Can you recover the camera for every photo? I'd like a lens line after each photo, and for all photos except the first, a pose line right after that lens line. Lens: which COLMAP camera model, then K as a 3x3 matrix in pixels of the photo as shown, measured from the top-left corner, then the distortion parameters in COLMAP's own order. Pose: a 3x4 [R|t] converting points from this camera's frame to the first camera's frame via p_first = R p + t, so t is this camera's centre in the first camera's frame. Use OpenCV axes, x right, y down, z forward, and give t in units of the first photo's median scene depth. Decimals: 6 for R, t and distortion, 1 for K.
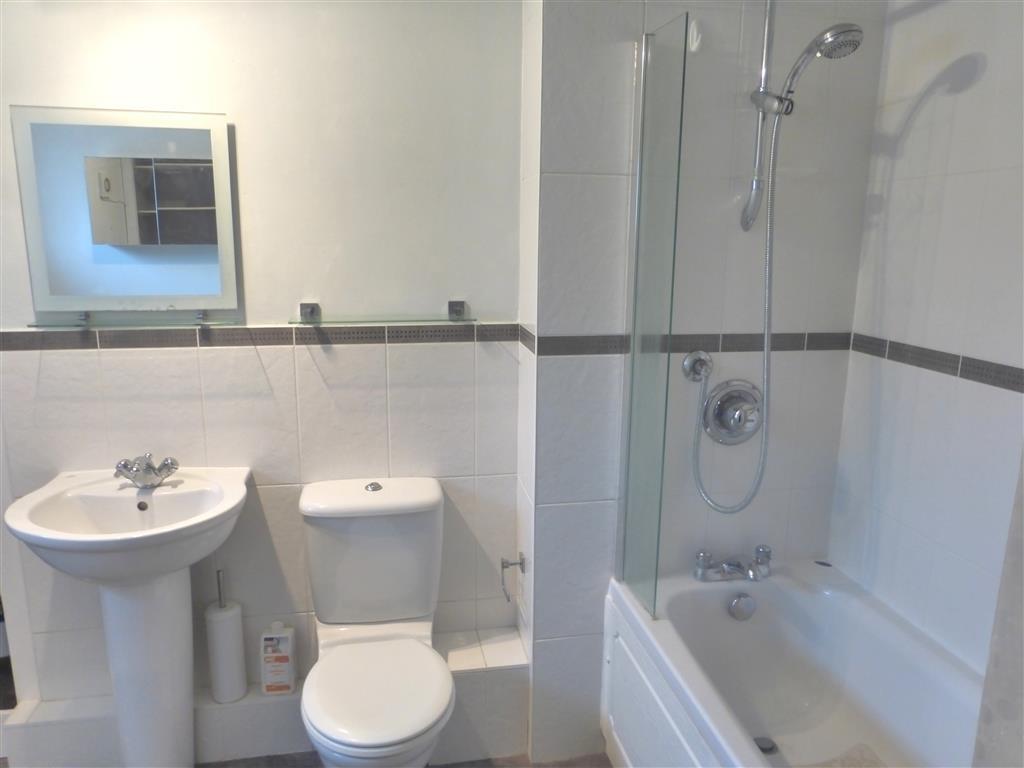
lens RADIAL K [[742.6, 0, 516.6], [0, 742.6, 385.3], [0, 0, 1]] dist [-0.018472, 0.007051]
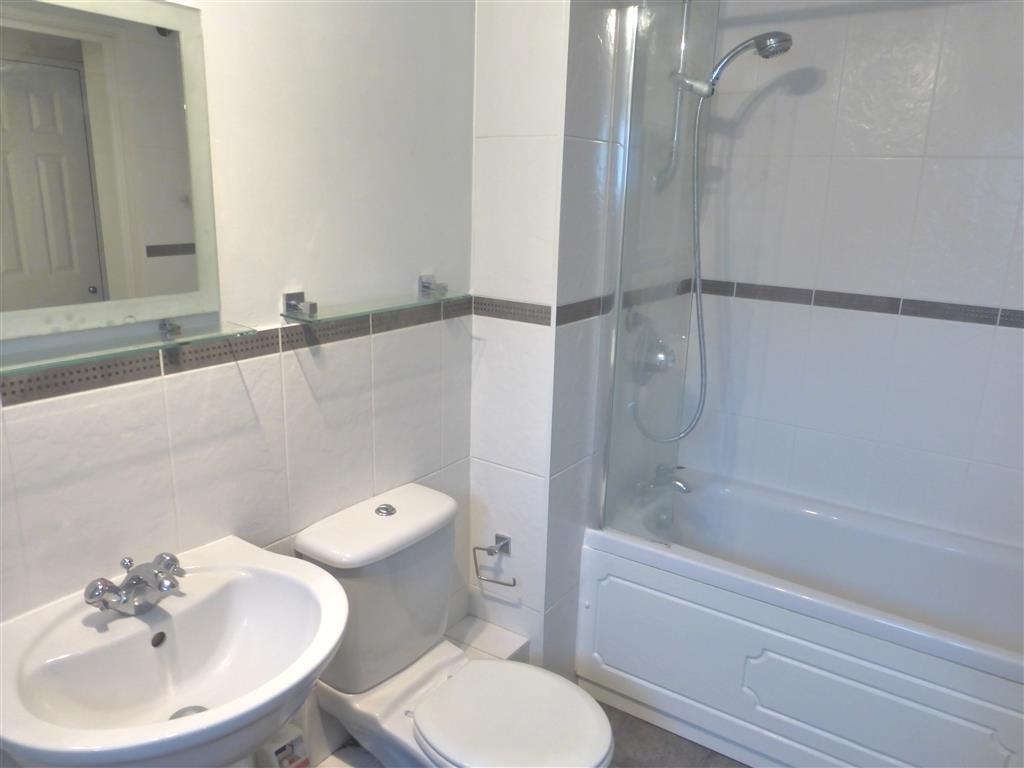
lens RADIAL K [[742.6, 0, 514.8], [0, 742.6, 386.1], [0, 0, 1]] dist [-0.018472, 0.007051]
pose [[0.705676, -0.172911, 0.687112, -0.648060], [0.120606, 0.984927, 0.123992, -0.084582], [-0.698195, -0.004628, 0.715893, 0.324180]]
